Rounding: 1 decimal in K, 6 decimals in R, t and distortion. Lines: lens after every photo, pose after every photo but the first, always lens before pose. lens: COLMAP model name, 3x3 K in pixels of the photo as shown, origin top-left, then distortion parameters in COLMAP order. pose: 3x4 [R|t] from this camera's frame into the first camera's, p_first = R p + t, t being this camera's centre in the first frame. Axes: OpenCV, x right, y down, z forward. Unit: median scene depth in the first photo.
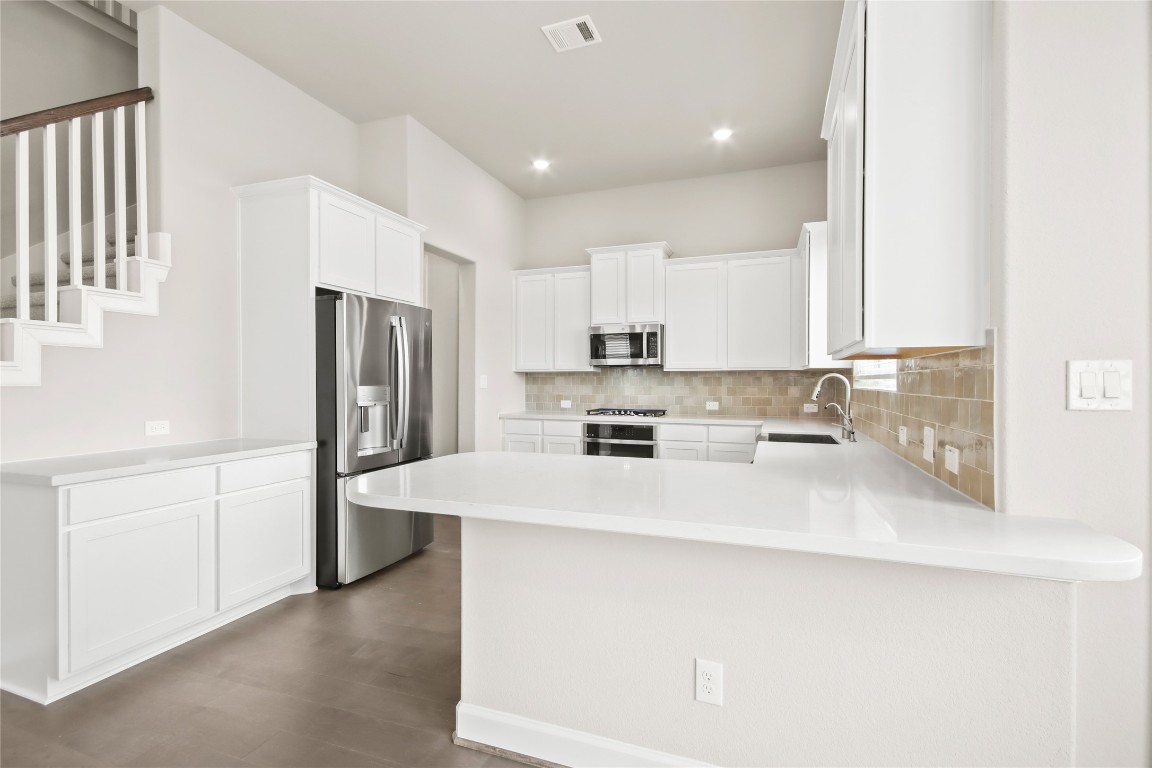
lens RADIAL K [[530.4, 0, 580.3], [0, 530.4, 384.0], [0, 0, 1]] dist [0.001392, -0.001127]
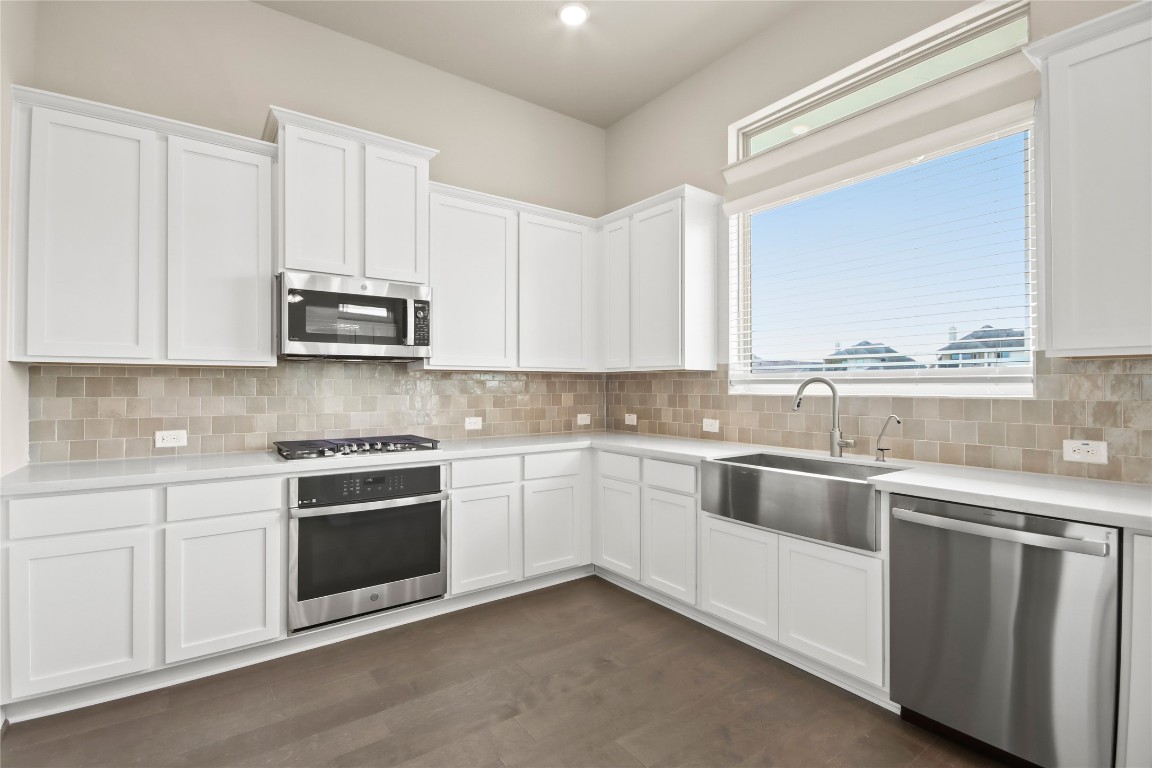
lens RADIAL K [[530.4, 0, 570.9], [0, 530.4, 382.5], [0, 0, 1]] dist [0.001392, -0.001127]
pose [[0.554485, 0.003566, 0.832186, -0.237478], [0.006128, 0.999946, -0.008367, -0.004020], [-0.832171, 0.009739, 0.554433, 0.528600]]
